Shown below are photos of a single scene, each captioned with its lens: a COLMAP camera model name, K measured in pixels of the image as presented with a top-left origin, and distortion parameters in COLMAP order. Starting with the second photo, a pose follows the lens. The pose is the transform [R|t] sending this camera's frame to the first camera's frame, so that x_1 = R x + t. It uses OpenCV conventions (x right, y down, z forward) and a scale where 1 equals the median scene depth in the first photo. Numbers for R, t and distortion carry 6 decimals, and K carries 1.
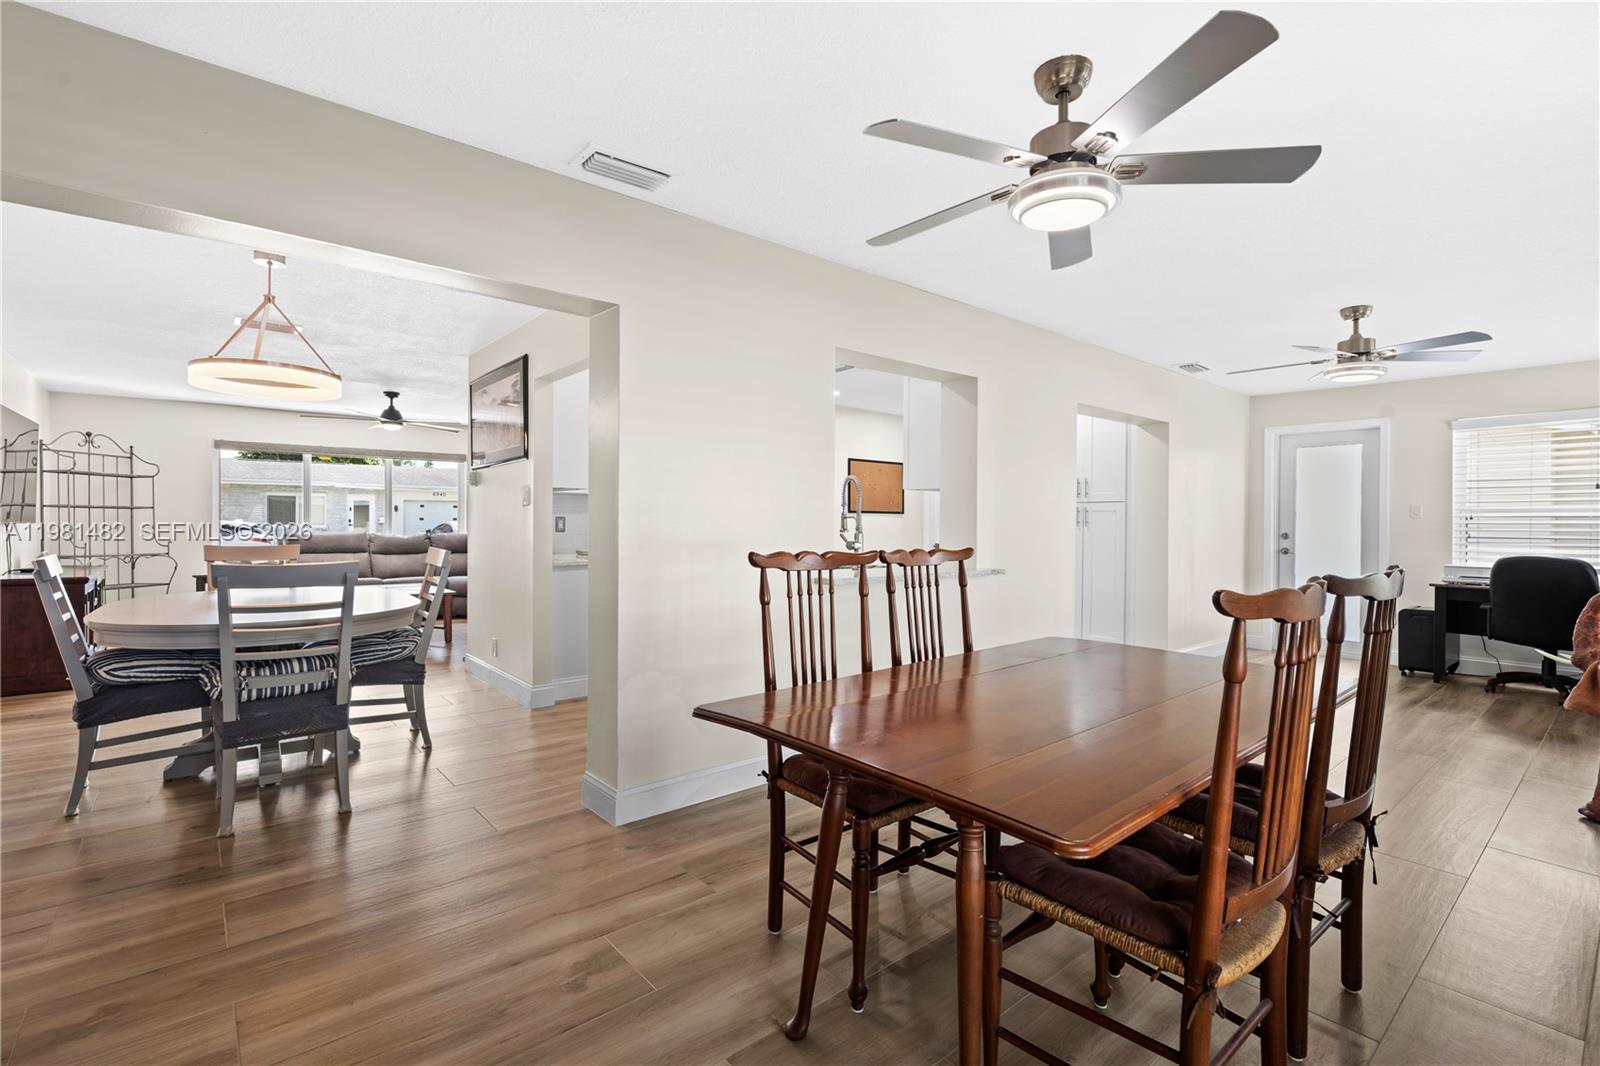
lens RADIAL K [[730.1, 0, 797.2], [0, 730.1, 525.3], [0, 0, 1]] dist [-0.001391, 0.000527]
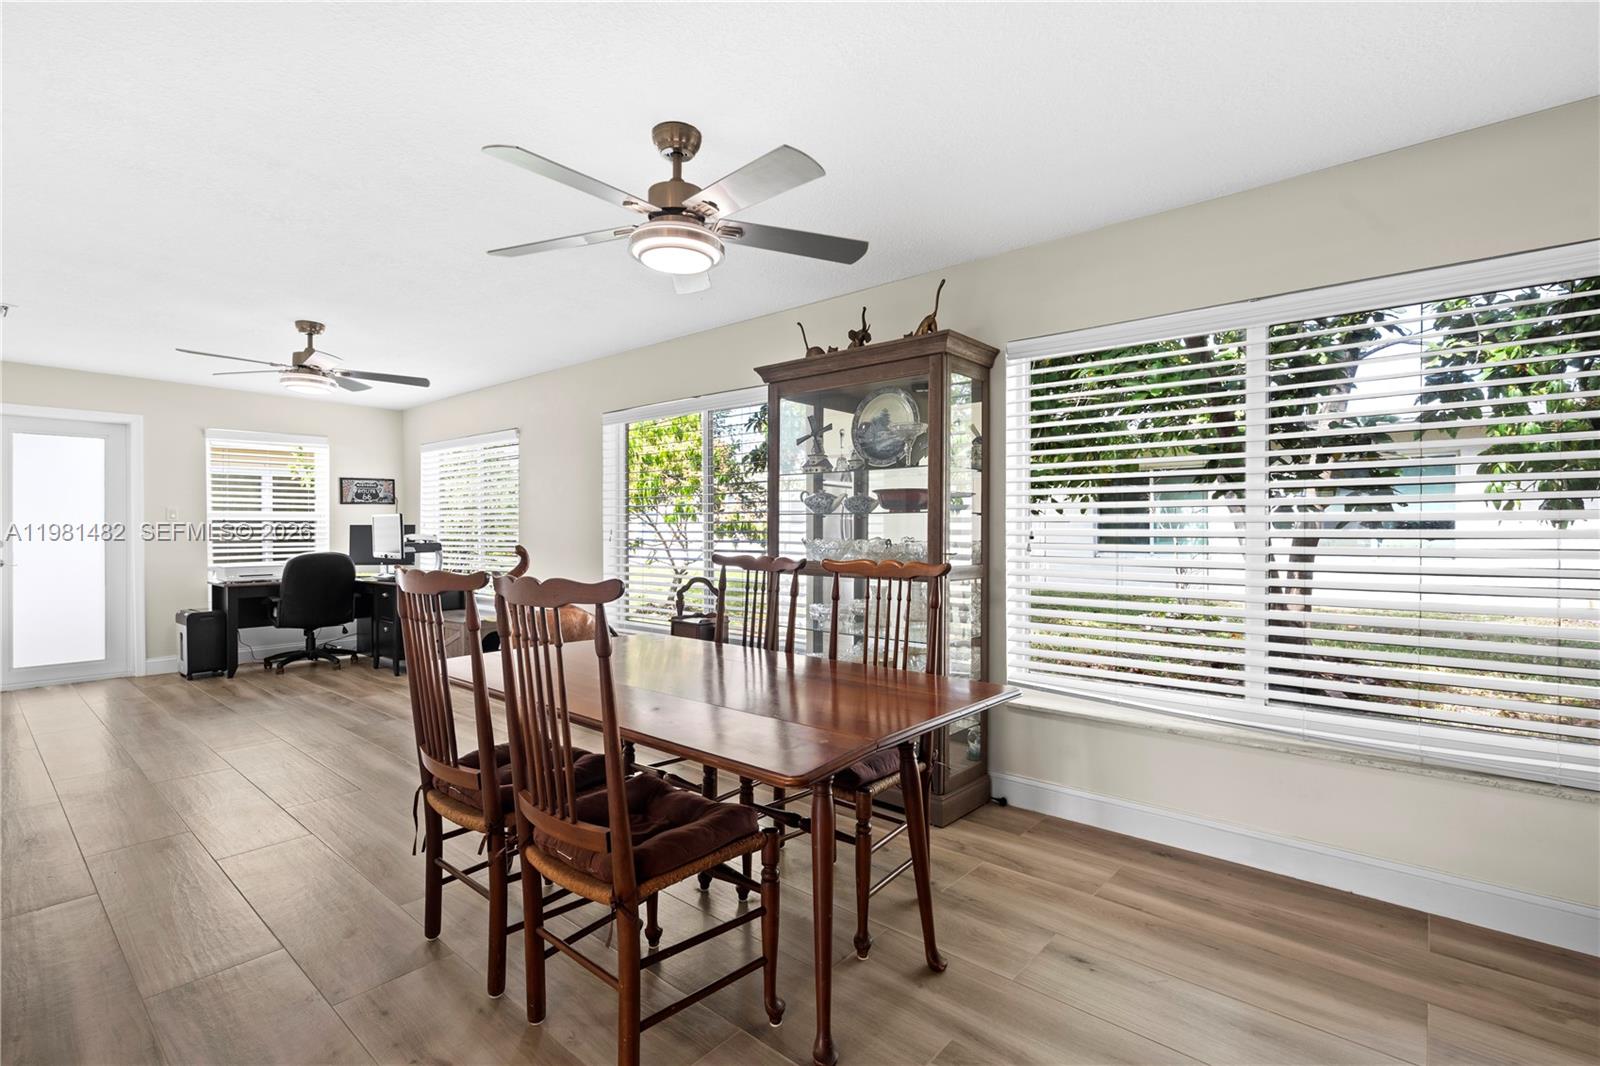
lens RADIAL K [[775.8, 0, 745.4], [0, 775.8, 532.2], [0, 0, 1]] dist [-0.004804, -0.000062]
pose [[-0.109247, -0.013729, 0.993920, -0.445209], [0.006016, 0.999877, 0.014473, -0.009483], [-0.993996, 0.007560, -0.109151, 0.518865]]
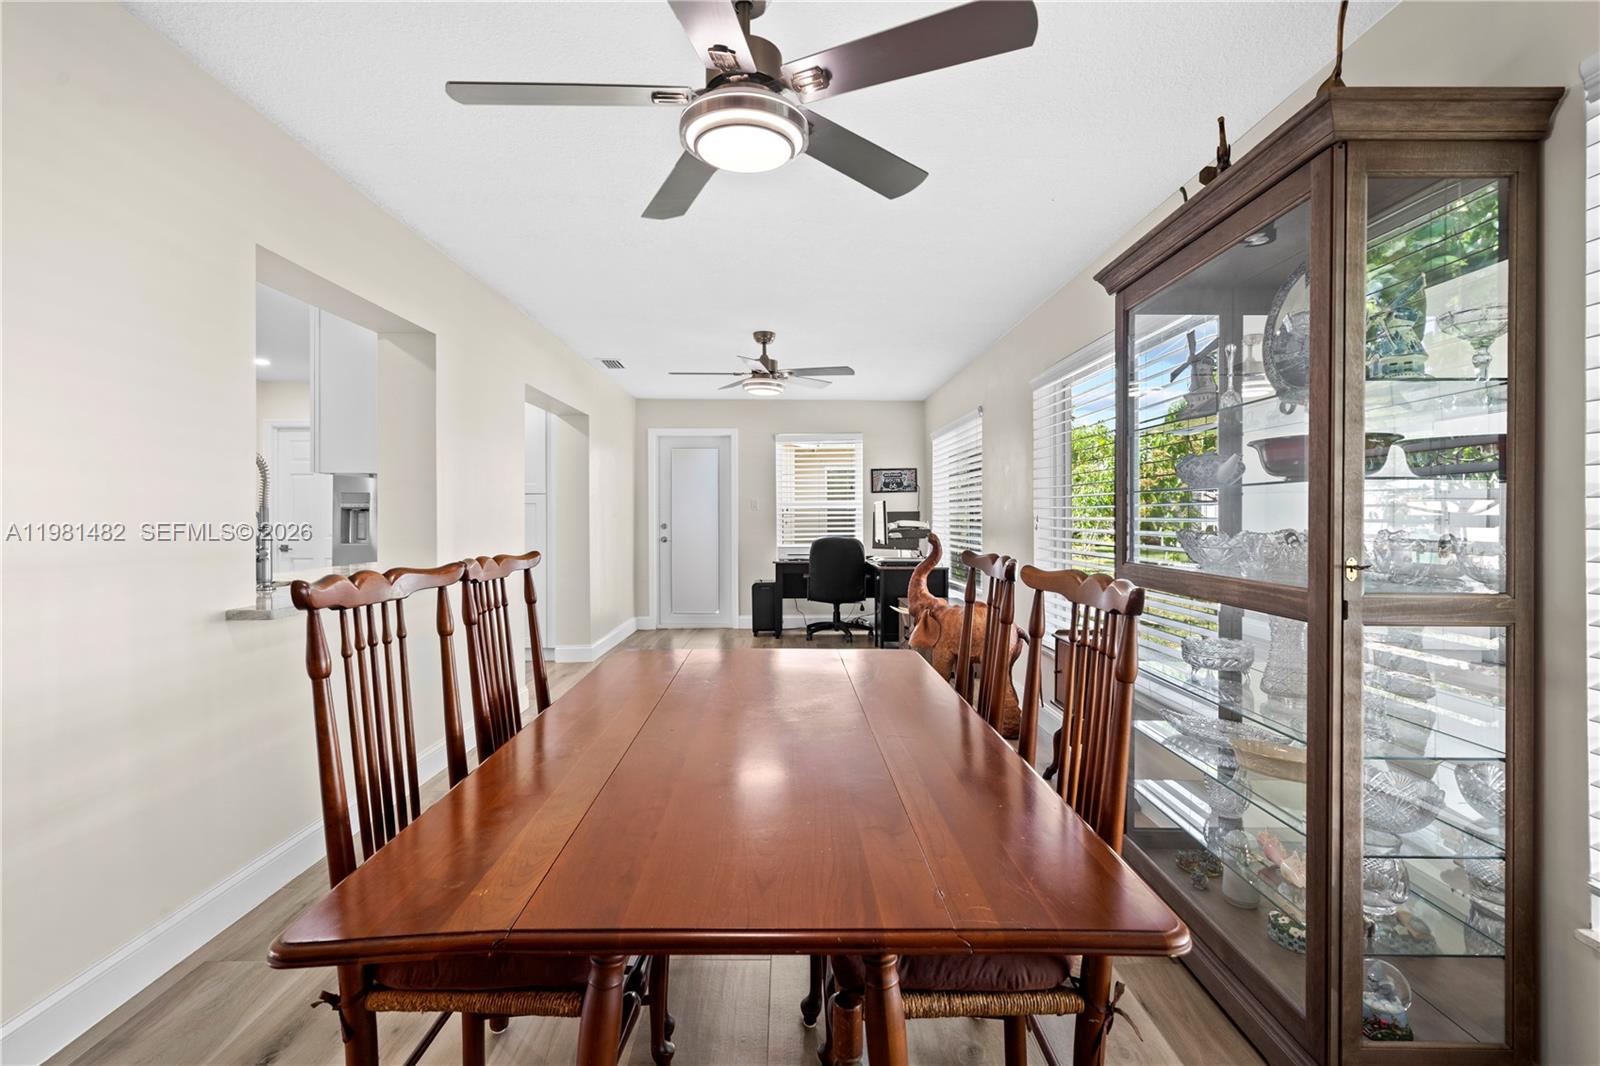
lens RADIAL K [[730.5, 0, 791.5], [0, 730.5, 515.3], [0, 0, 1]] dist [0.001448, 0.000995]
pose [[0.641073, -0.008852, 0.767429, -0.122057], [0.011562, 0.999931, 0.001876, -0.003195], [-0.767393, 0.007670, 0.641131, 0.209191]]
